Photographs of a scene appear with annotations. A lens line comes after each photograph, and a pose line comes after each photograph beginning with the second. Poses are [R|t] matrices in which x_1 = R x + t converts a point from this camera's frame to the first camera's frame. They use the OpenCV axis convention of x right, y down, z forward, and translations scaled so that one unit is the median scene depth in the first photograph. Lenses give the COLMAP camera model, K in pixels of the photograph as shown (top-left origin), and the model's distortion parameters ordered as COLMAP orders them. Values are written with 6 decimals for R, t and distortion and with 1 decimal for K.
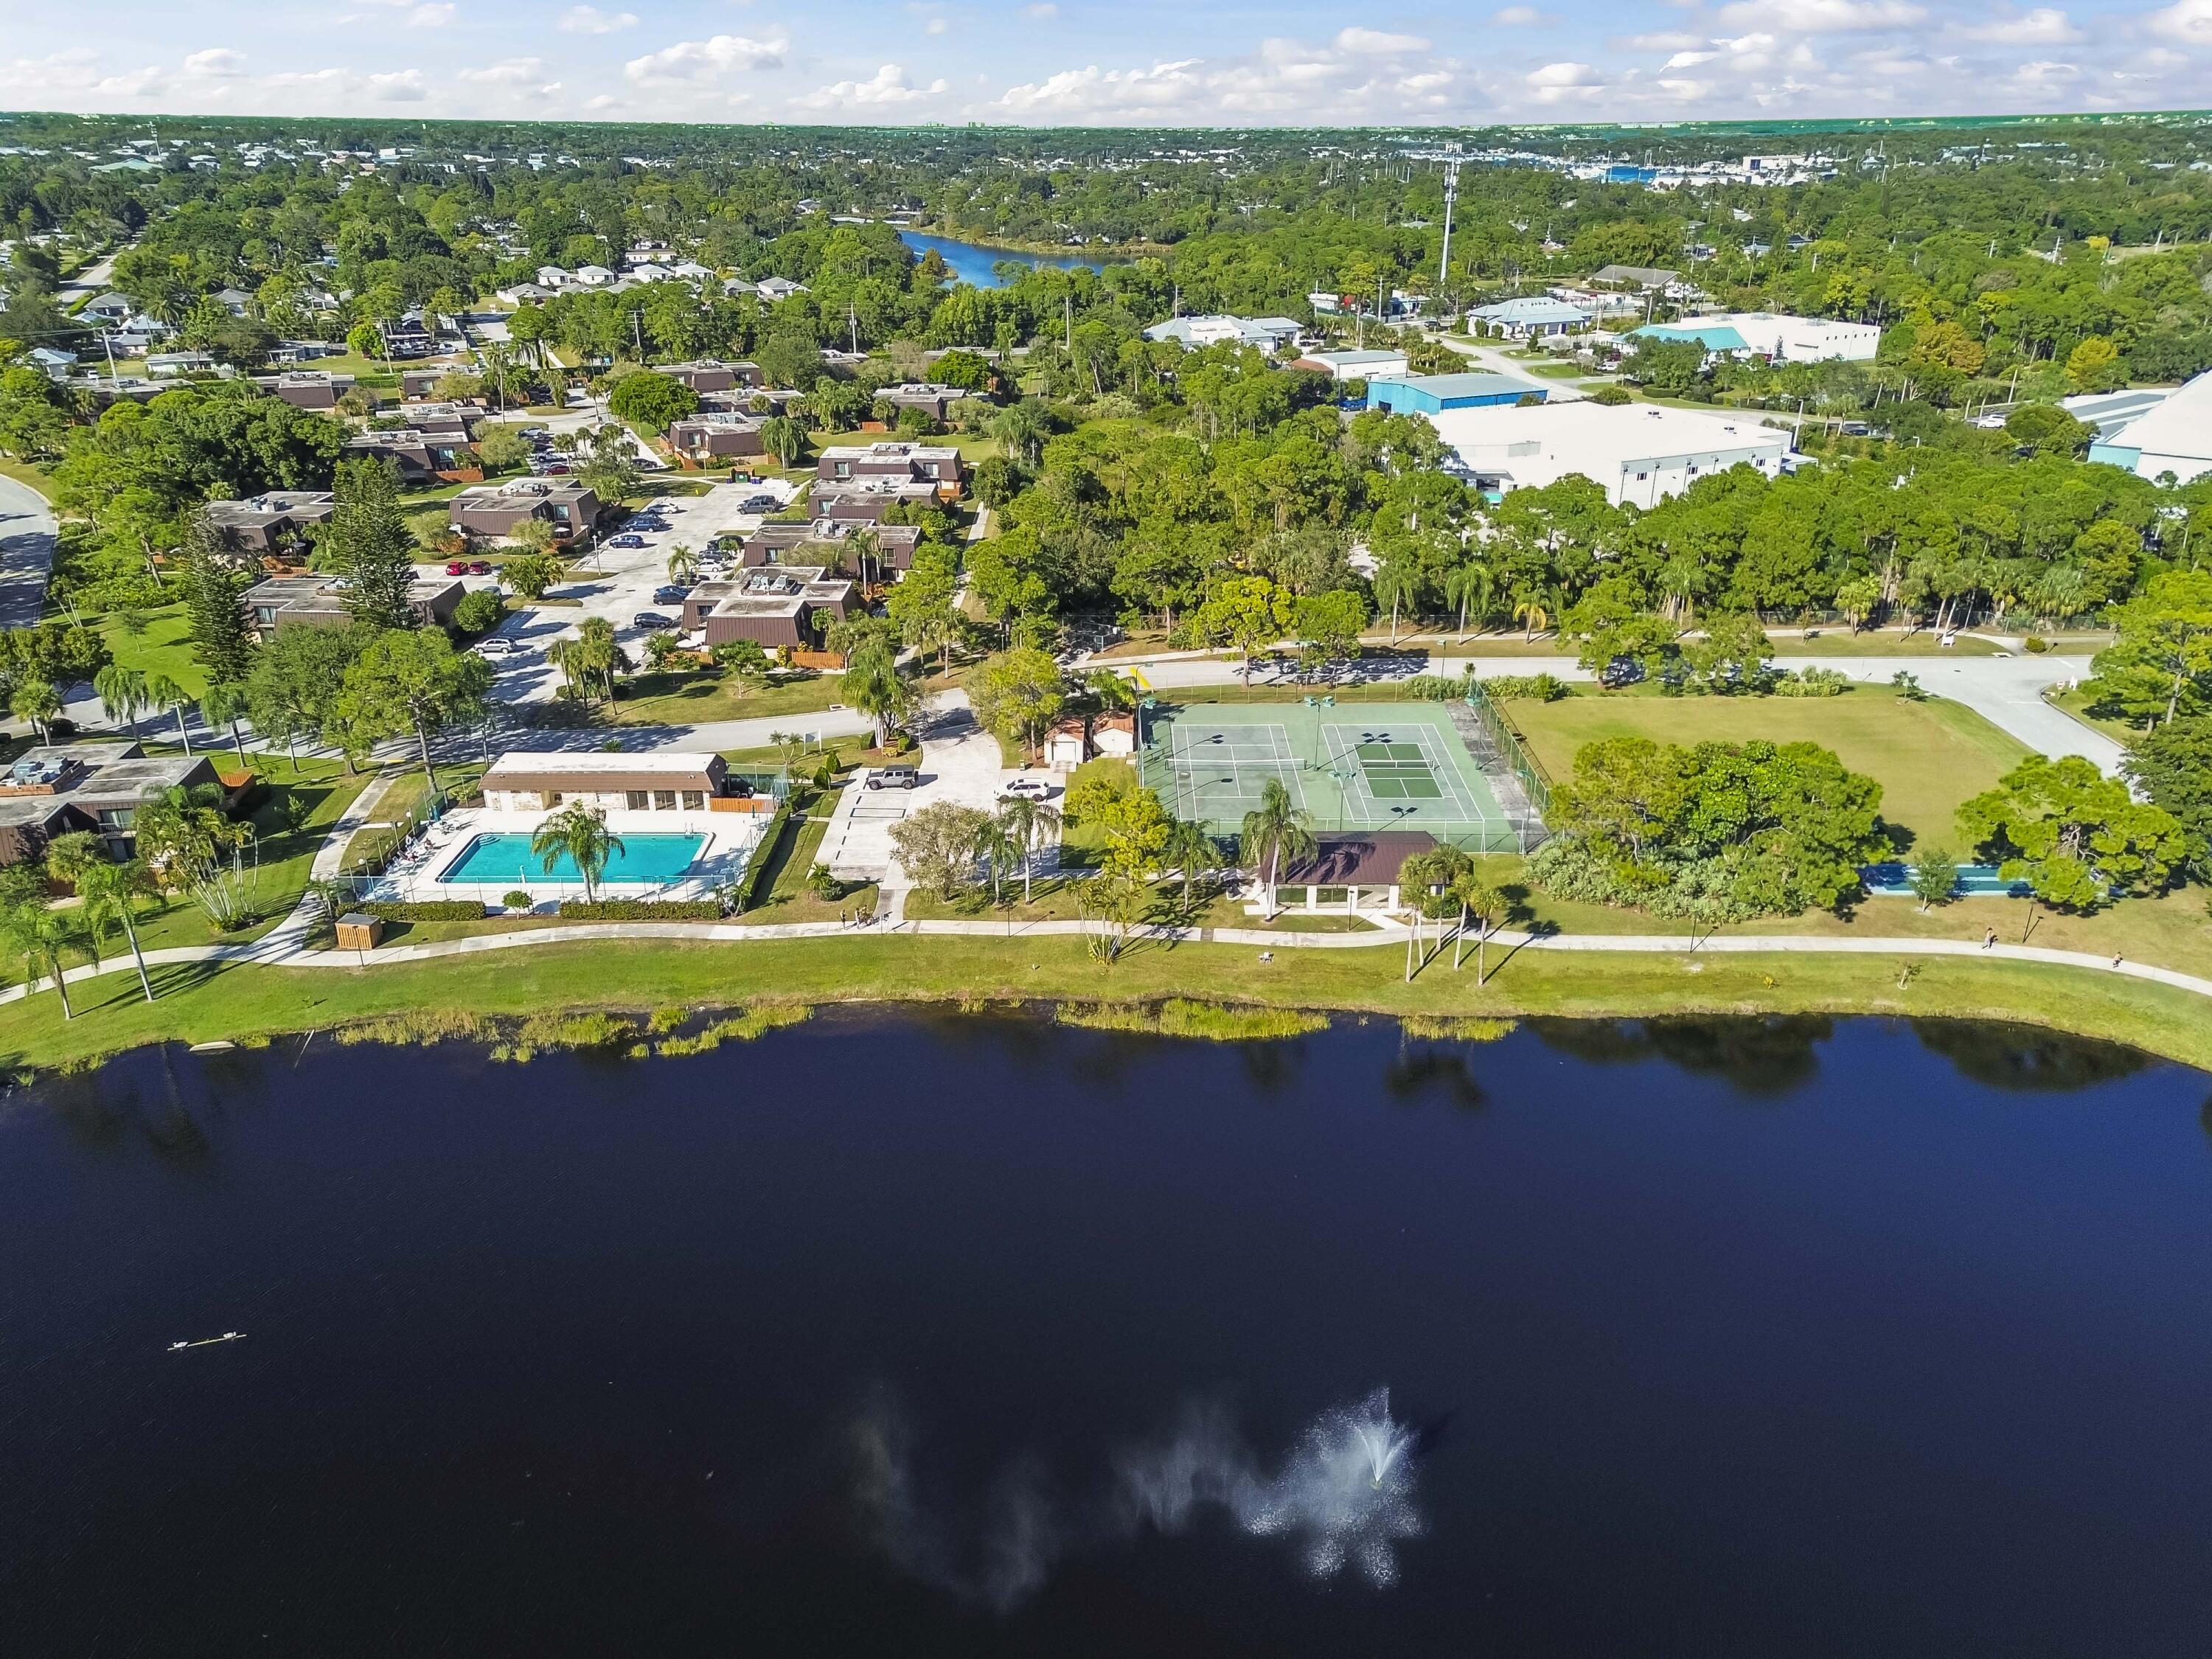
lens RADIAL K [[1602.6, 0, 1106.0], [0, 1602.6, 829.5], [0, 0, 1]] dist [0.094154, -0.044709]
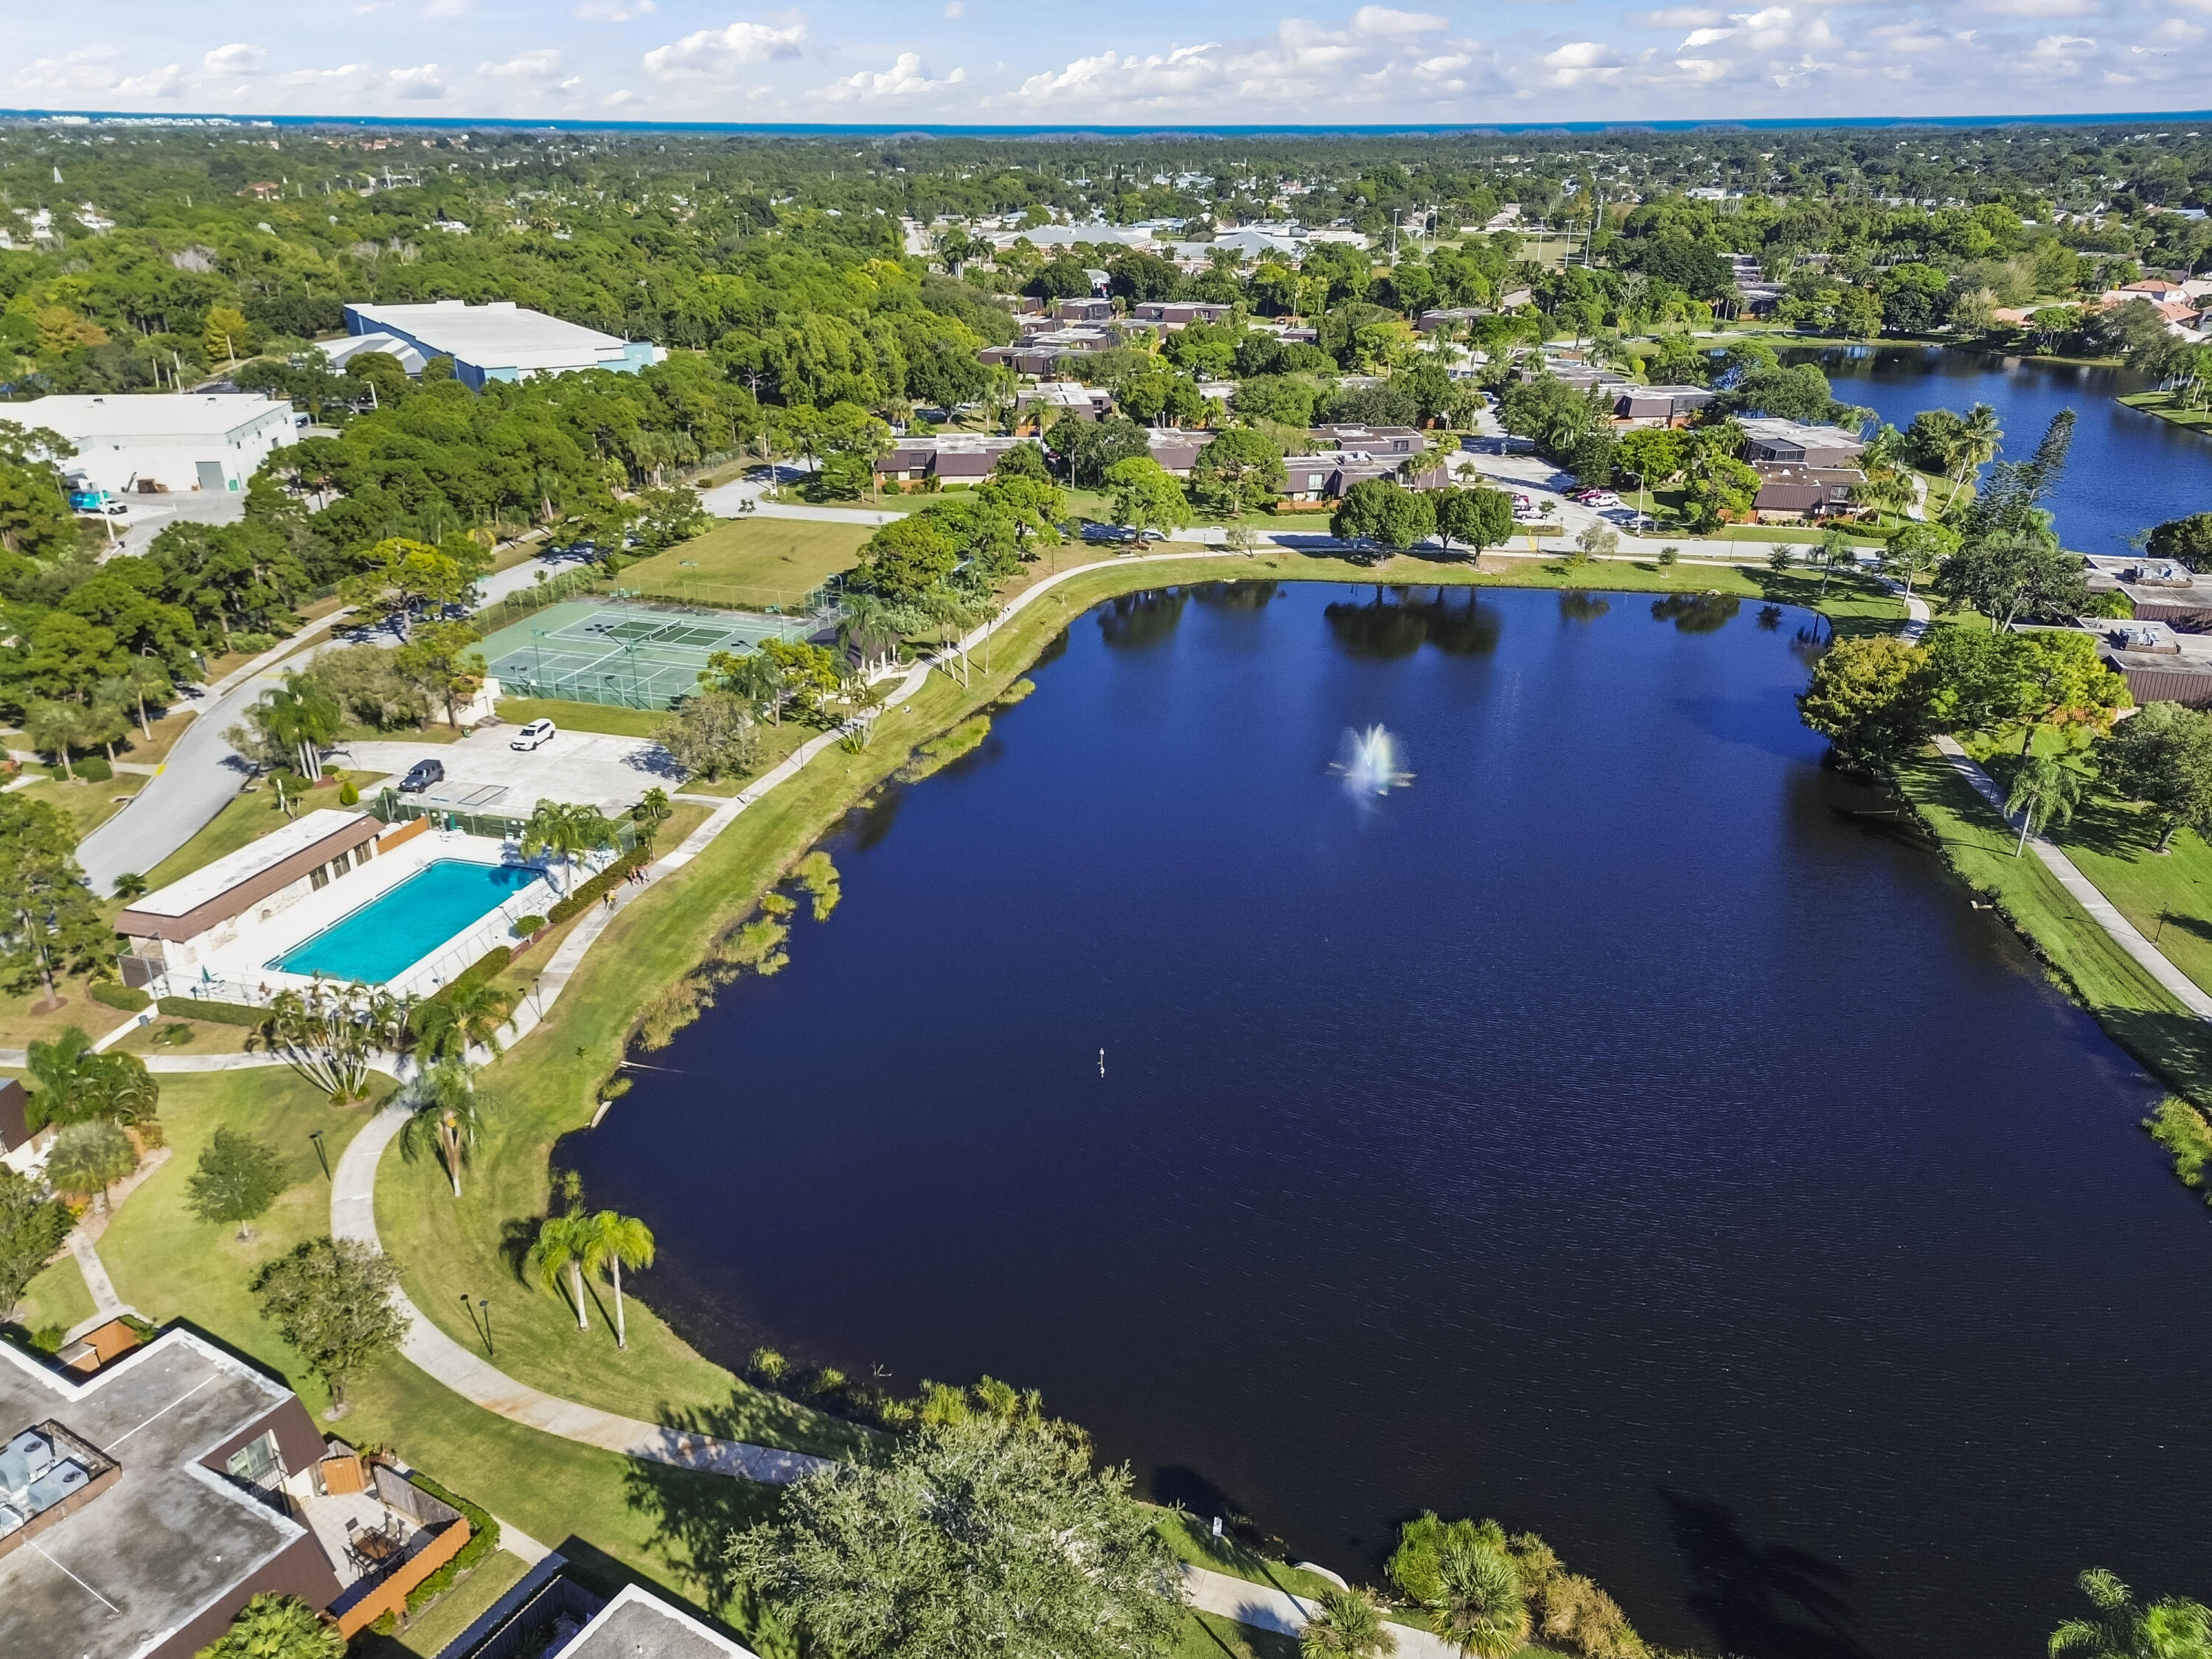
lens RADIAL K [[1602.6, 0, 1106.0], [0, 1602.6, 829.5], [0, 0, 1]] dist [0.094154, -0.044709]
pose [[0.277452, -0.384331, 0.880517, -0.943004], [0.384868, 0.884209, 0.264670, -0.110972], [-0.880282, 0.265450, 0.393243, 0.267795]]
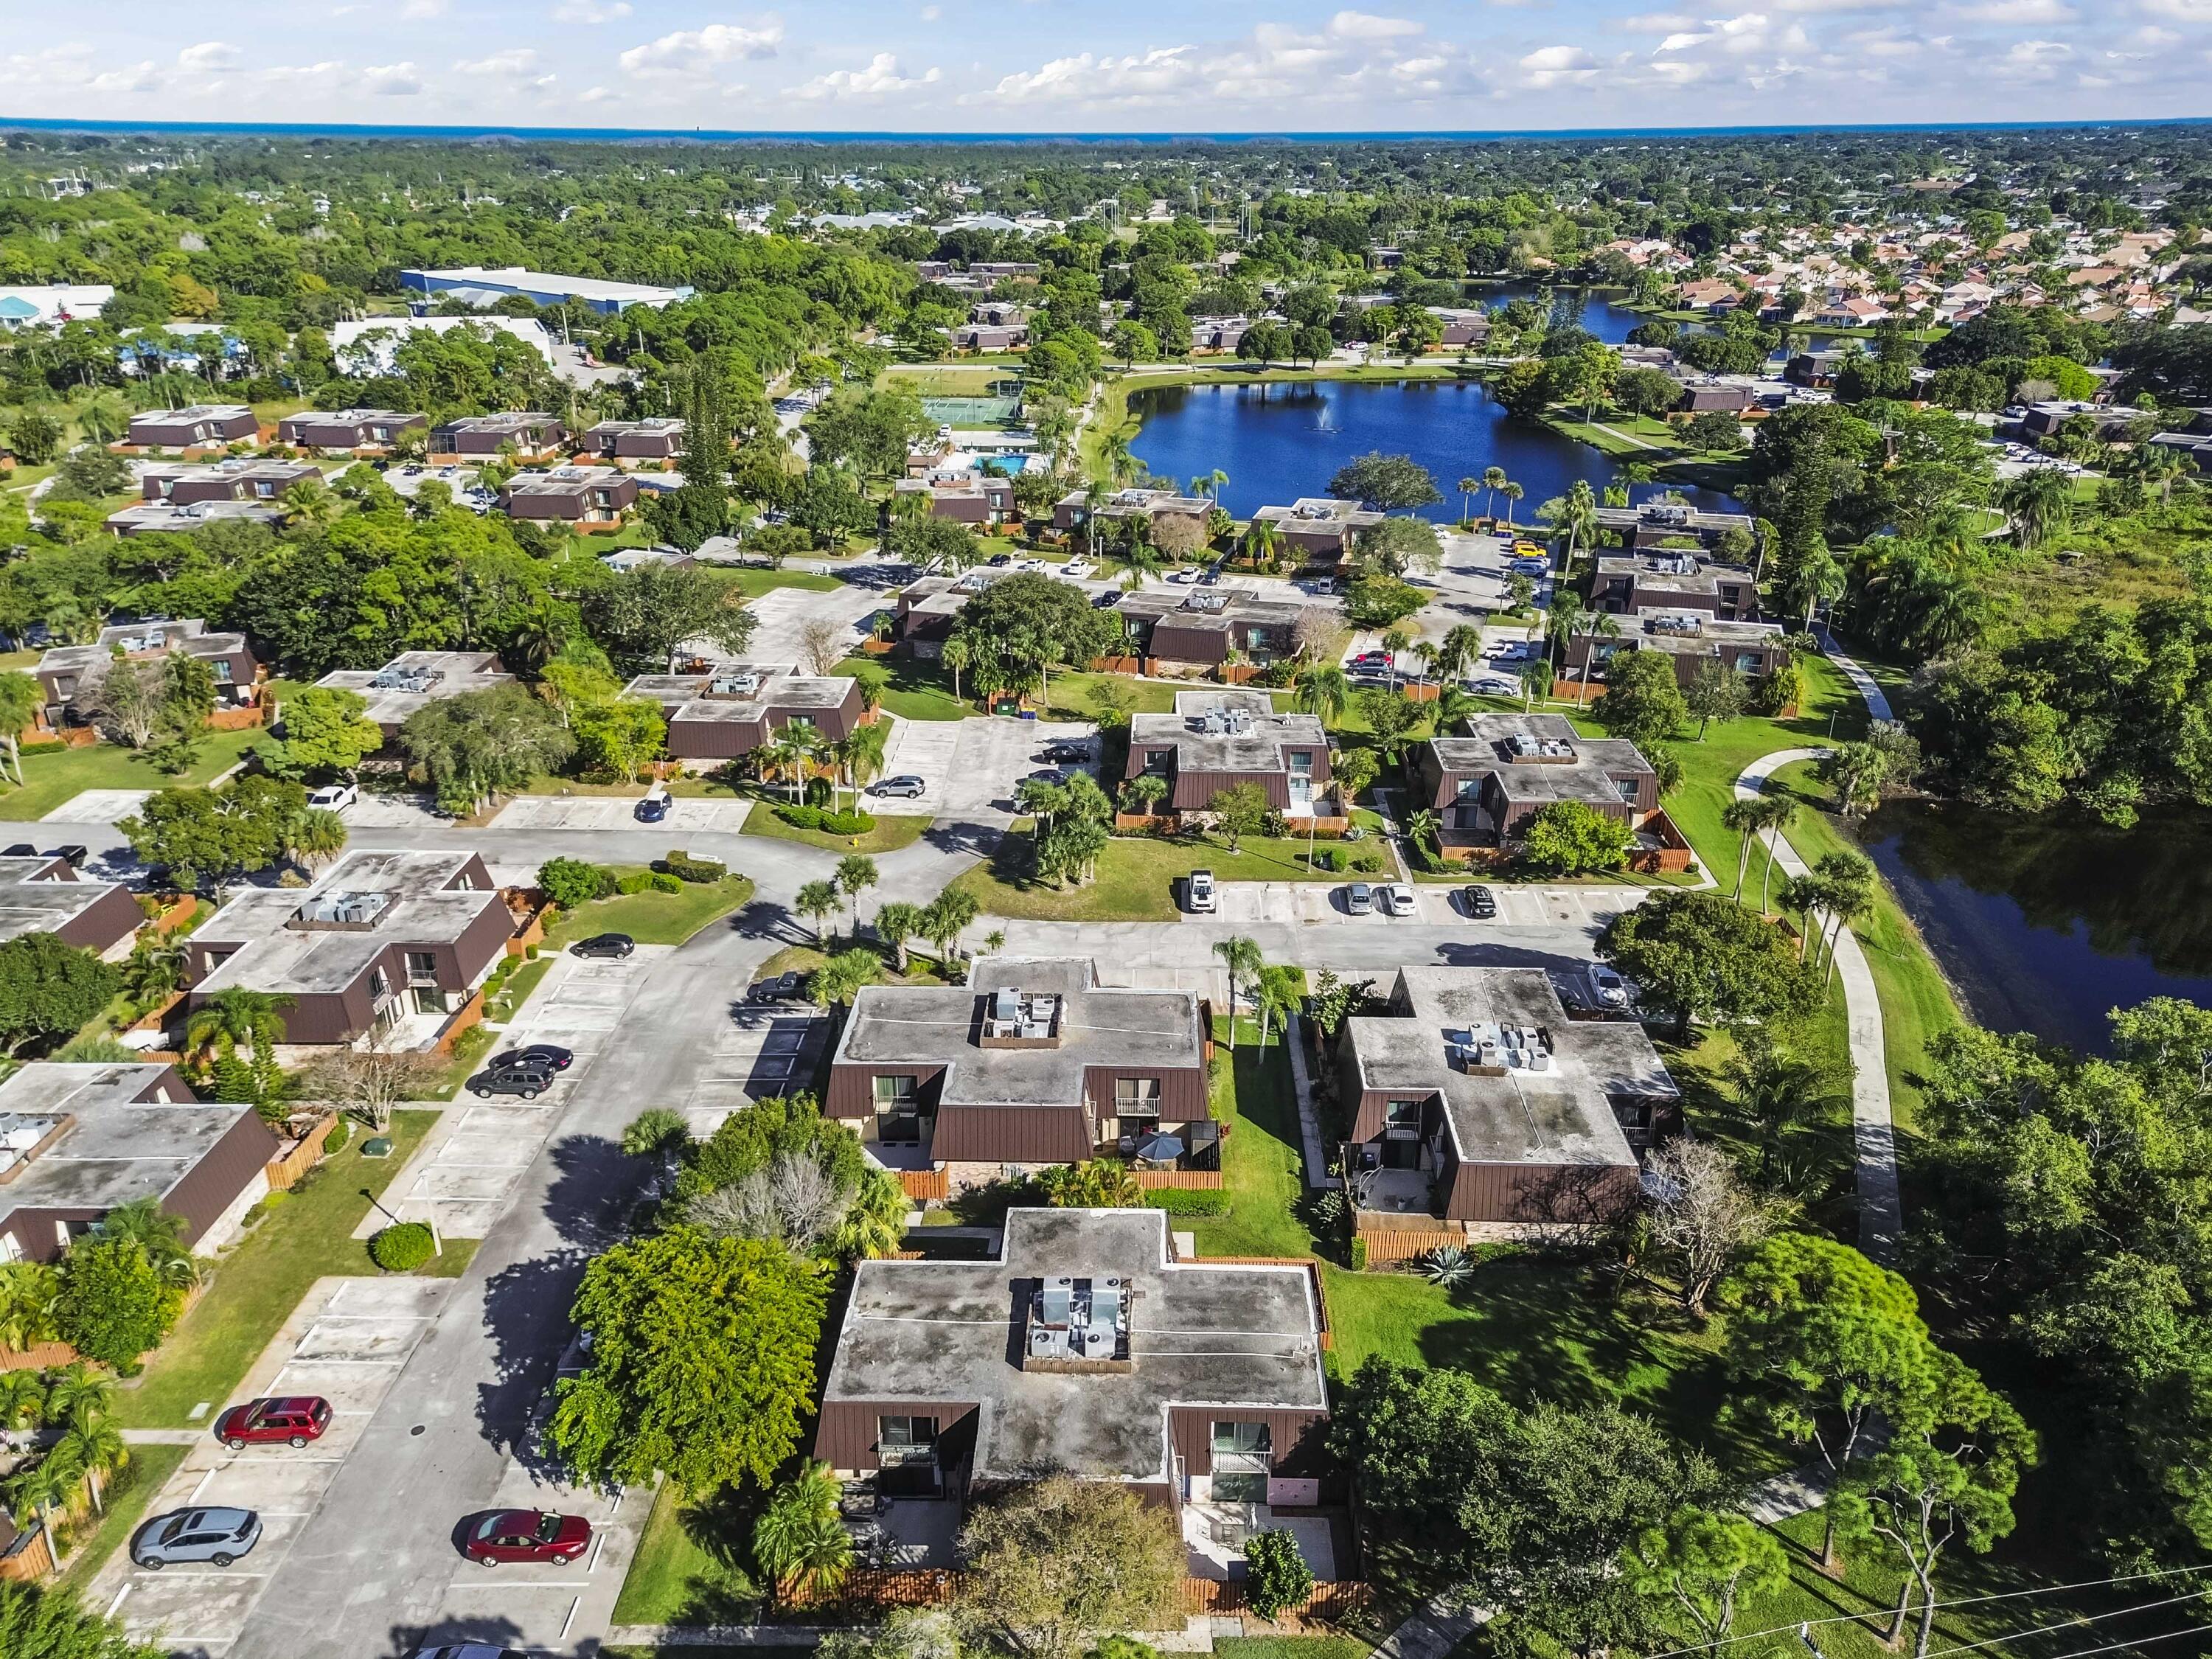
lens RADIAL K [[1602.6, 0, 1106.0], [0, 1602.6, 829.5], [0, 0, 1]] dist [0.094154, -0.044709]
pose [[0.035708, -0.396803, 0.917209, -2.456053], [0.401951, 0.845988, 0.350343, -0.266179], [-0.914965, 0.356163, 0.189704, 0.596417]]
